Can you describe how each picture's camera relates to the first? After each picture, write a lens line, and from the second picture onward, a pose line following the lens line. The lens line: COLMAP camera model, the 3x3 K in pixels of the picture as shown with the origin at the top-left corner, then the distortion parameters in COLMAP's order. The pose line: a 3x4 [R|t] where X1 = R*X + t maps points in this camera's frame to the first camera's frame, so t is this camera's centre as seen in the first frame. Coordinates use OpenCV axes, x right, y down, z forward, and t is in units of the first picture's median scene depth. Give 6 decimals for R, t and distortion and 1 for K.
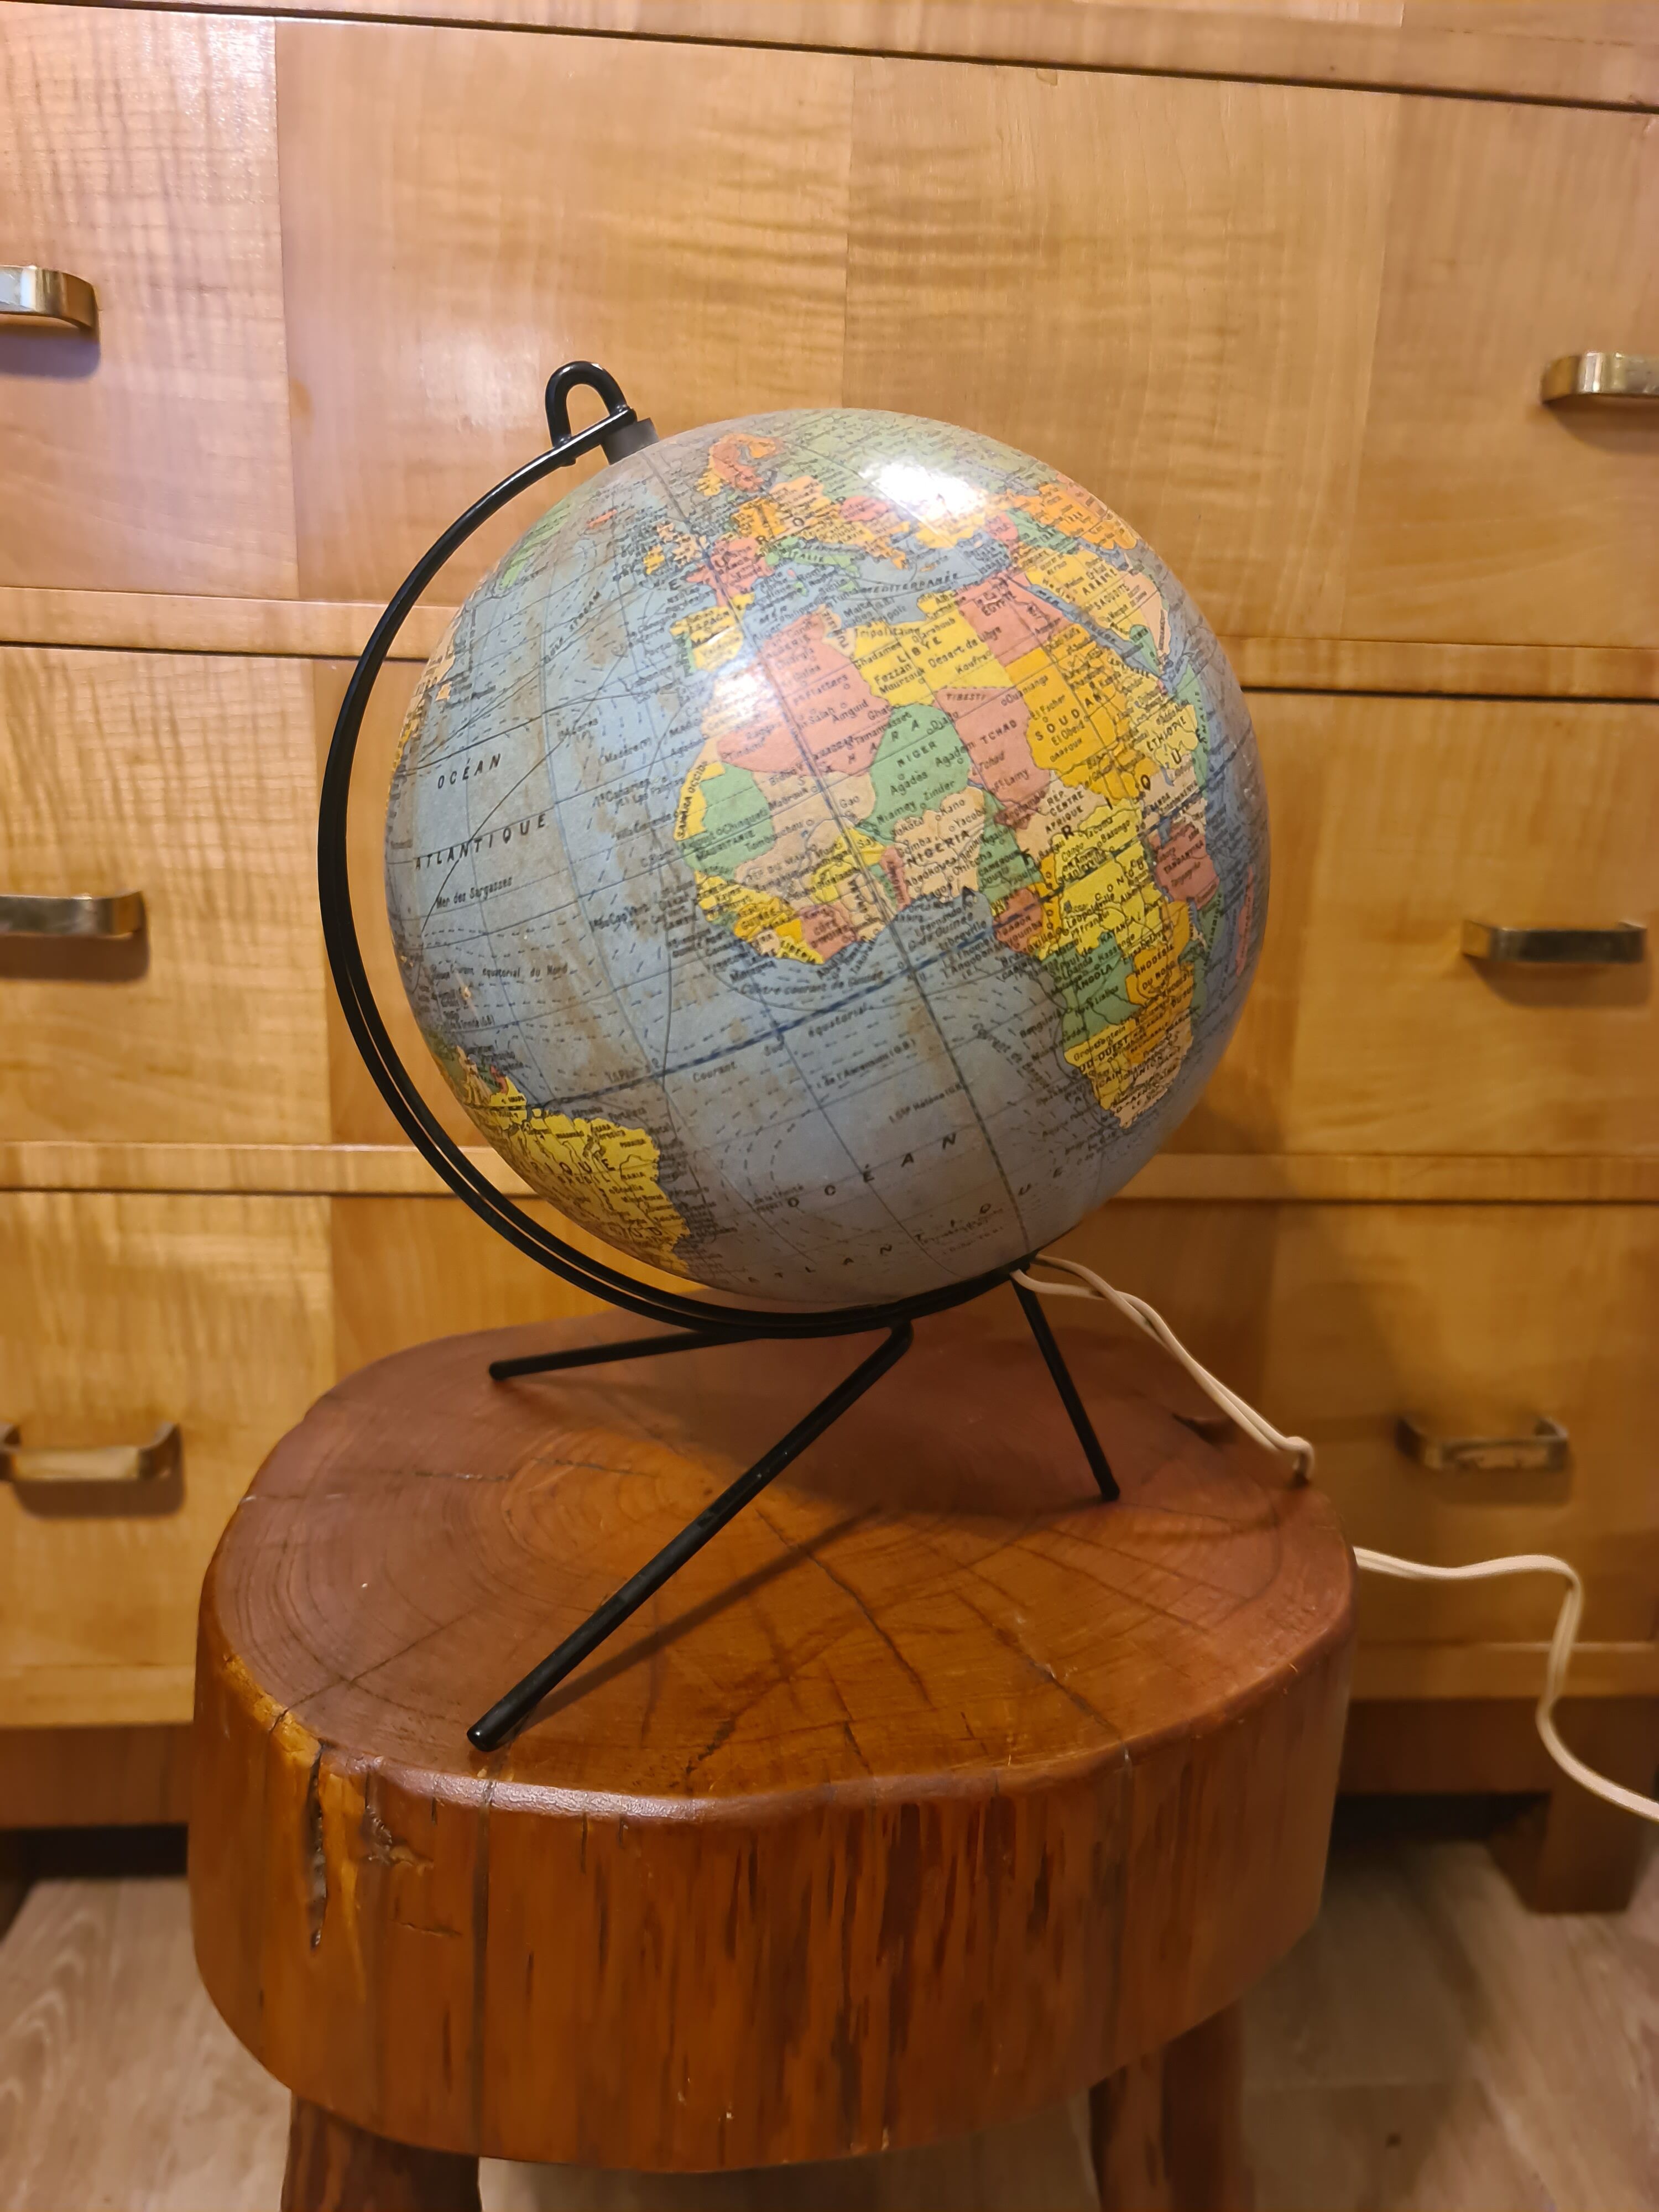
lens RADIAL K [[1630.6, 0, 830.5], [0, 1630.6, 1095.7], [0, 0, 1]] dist [0.012268, -0.001390]
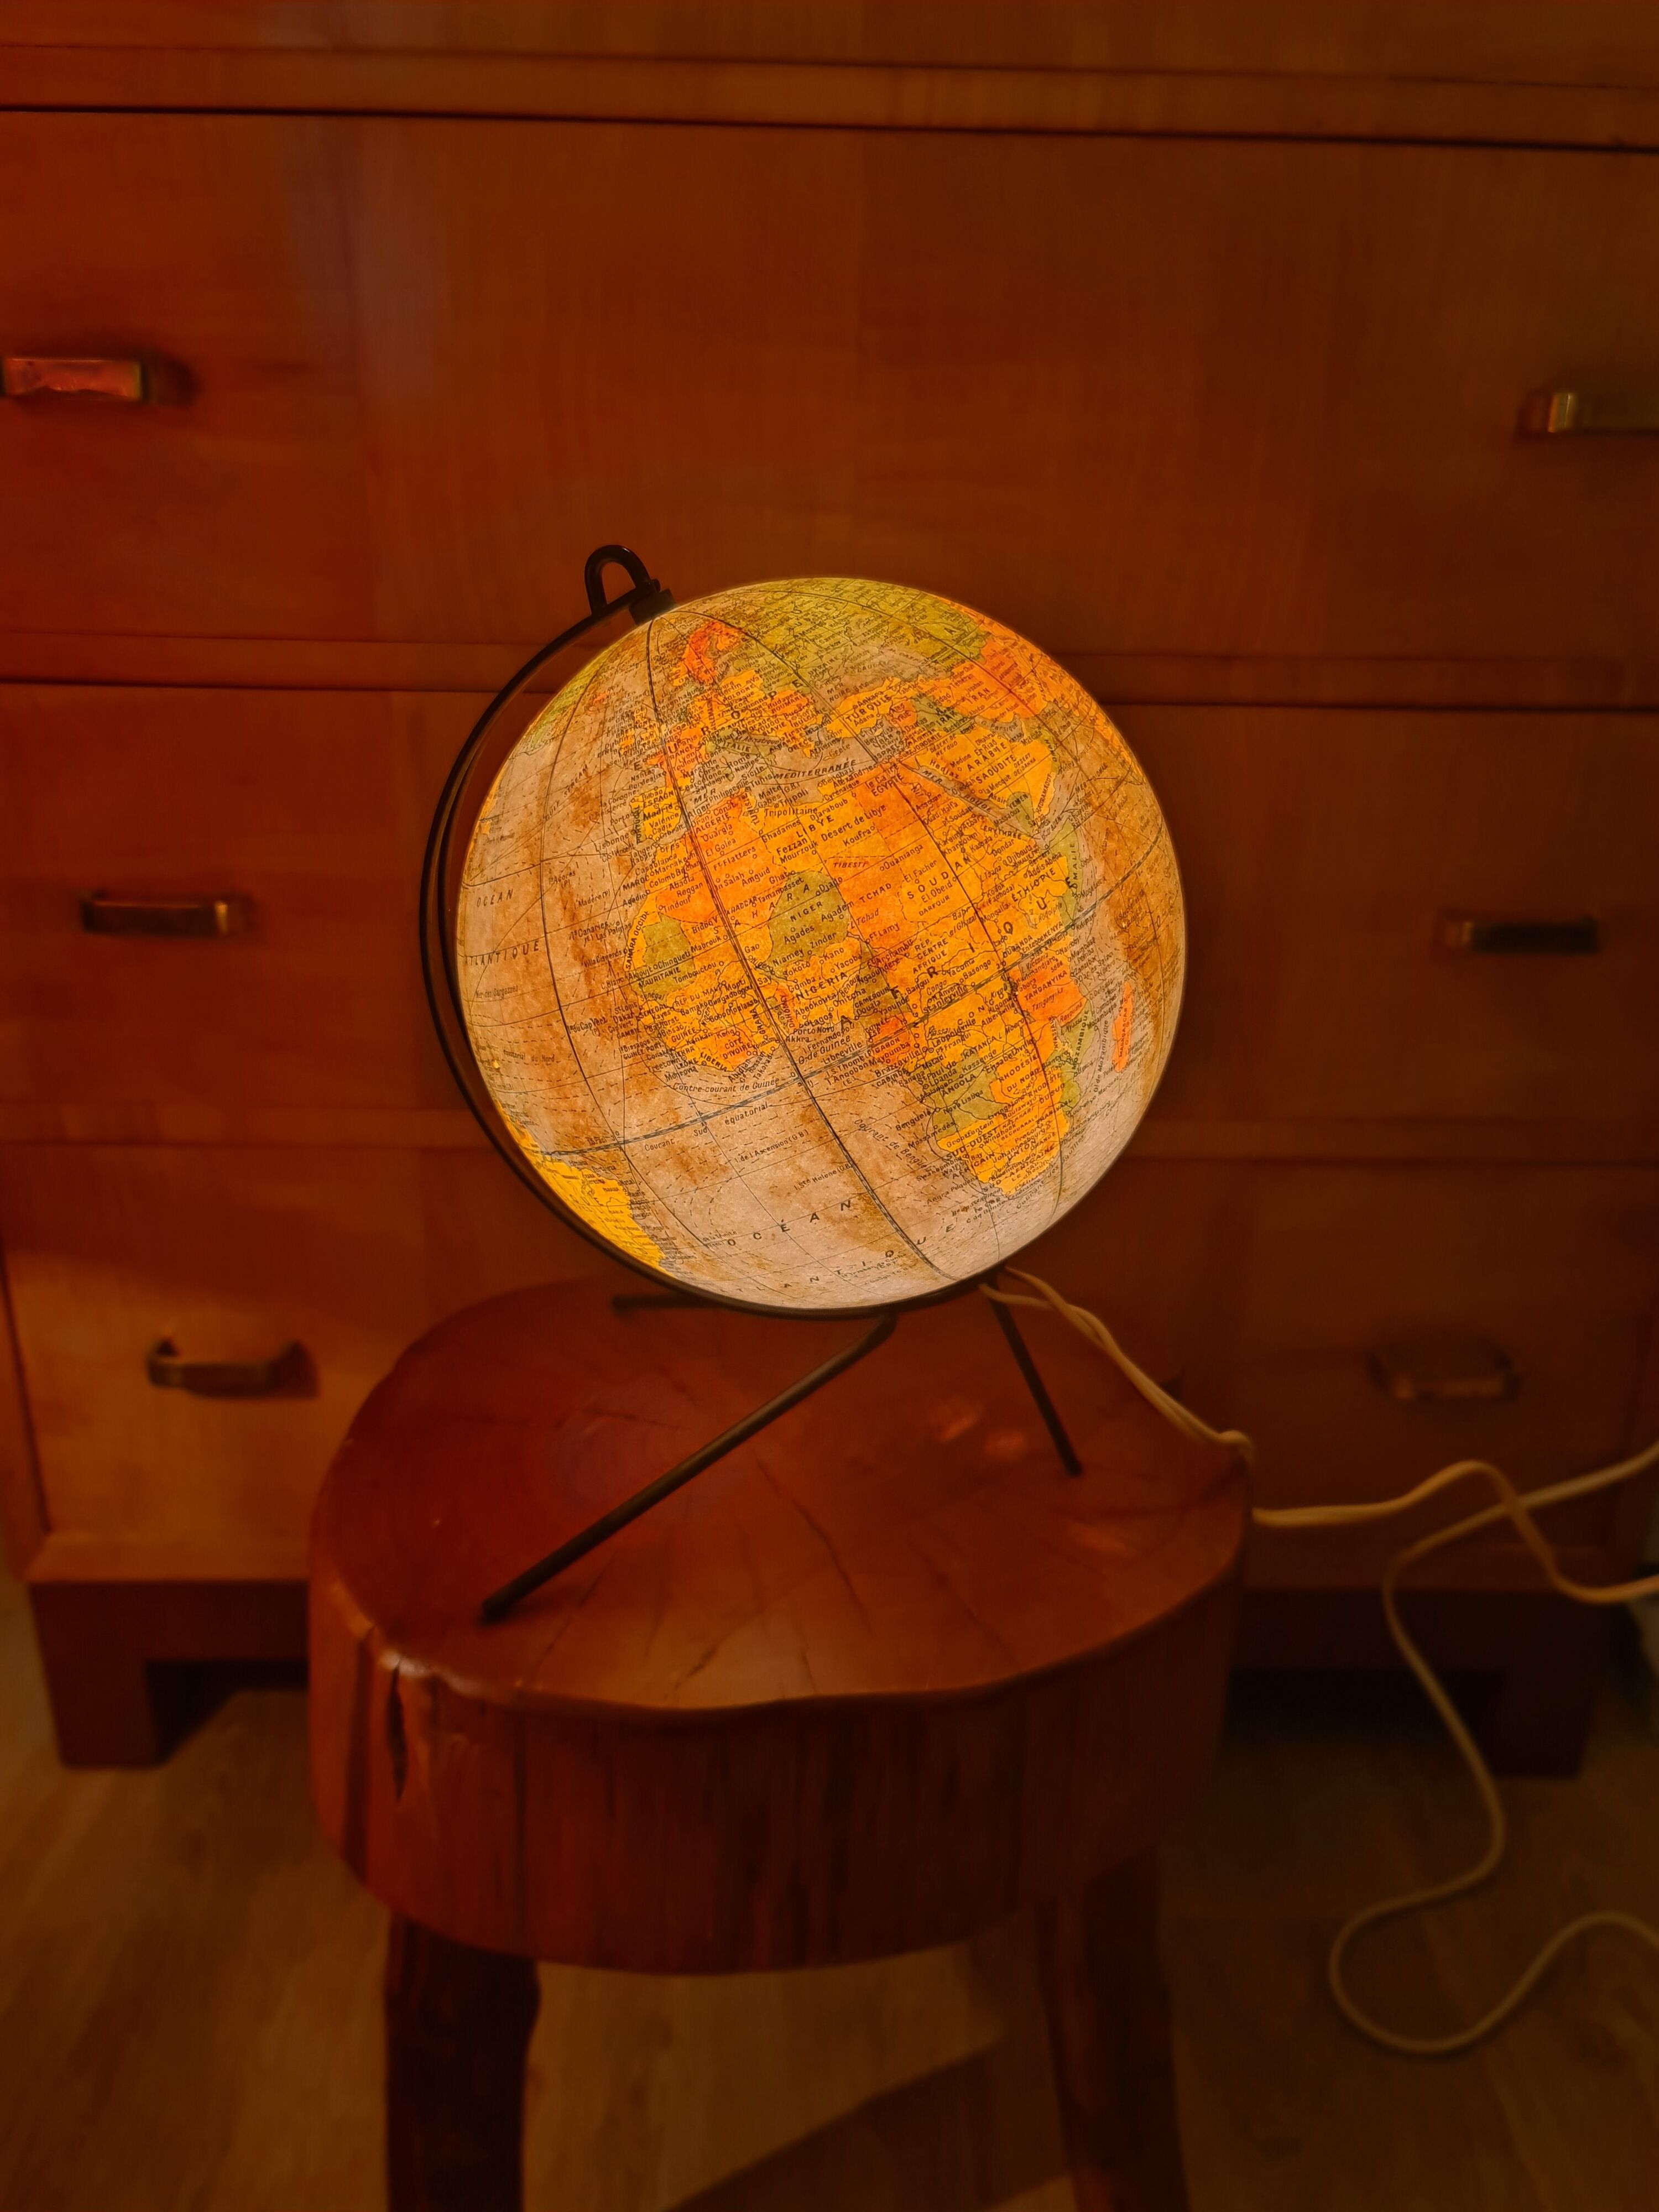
lens RADIAL K [[1630.6, 0, 834.0], [0, 1630.6, 1111.5], [0, 0, 1]] dist [0.012268, -0.001390]
pose [[0.982419, 0.051386, -0.179479, 0.298359], [-0.037628, 0.996145, 0.079238, -0.150009], [0.182859, -0.071092, 0.980565, -0.242850]]
